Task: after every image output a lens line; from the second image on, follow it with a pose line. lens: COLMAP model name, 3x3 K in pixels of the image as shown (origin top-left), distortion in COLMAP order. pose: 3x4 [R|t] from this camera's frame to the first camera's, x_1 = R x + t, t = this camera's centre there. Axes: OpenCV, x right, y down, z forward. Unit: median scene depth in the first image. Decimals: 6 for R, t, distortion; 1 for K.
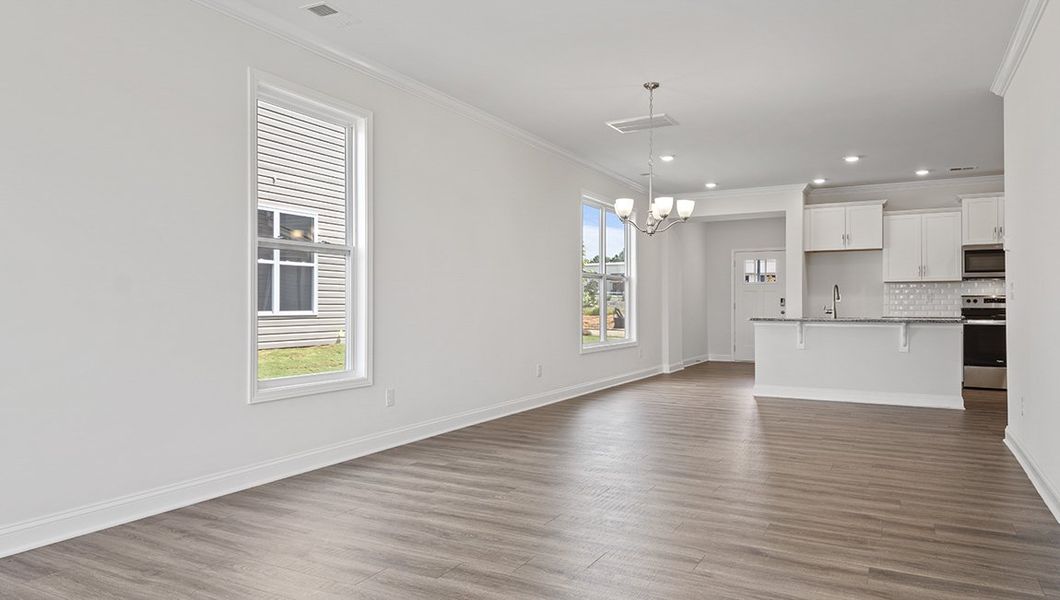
lens RADIAL K [[675.9, 0, 530.0], [0, 675.9, 300.0], [0, 0, 1]] dist [0.035944, -0.000775]
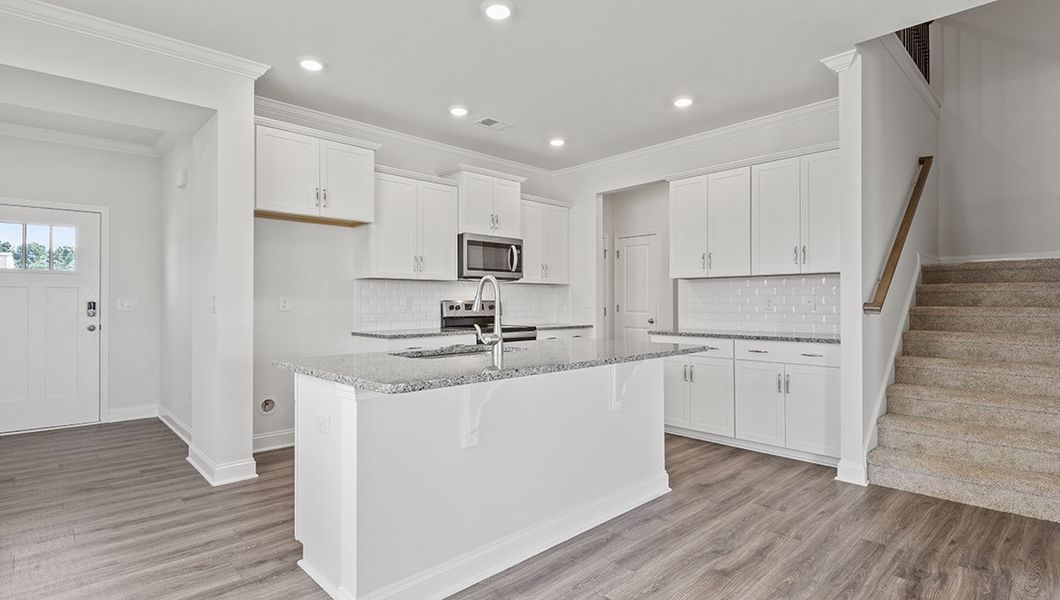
lens RADIAL K [[509.4, 0, 520.9], [0, 509.4, 304.4], [0, 0, 1]] dist [-0.000021, -0.013320]
pose [[0.297249, -0.005340, 0.954785, 0.144984], [-0.004440, 0.999966, 0.006975, -0.007590], [-0.954790, -0.006313, 0.297215, 0.891067]]
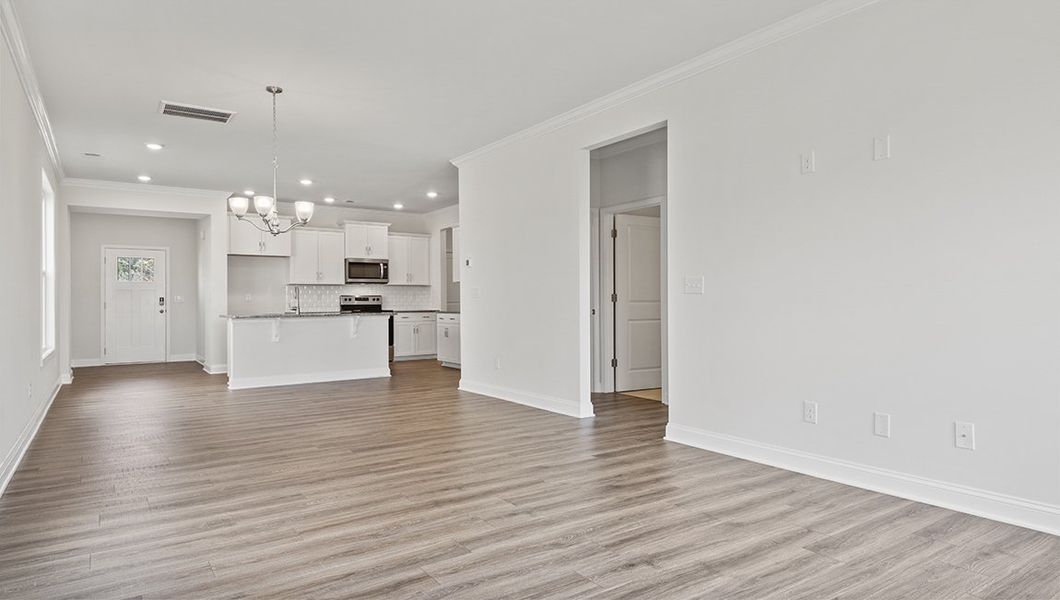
lens RADIAL K [[621.3, 0, 530.0], [0, 621.3, 300.0], [0, 0, 1]] dist [0.000126, -0.000966]
pose [[0.441418, -0.001641, 0.897300, -0.342582], [0.001044, 0.999999, 0.001316, 0.001215], [-0.897301, 0.000356, 0.441419, 0.164681]]
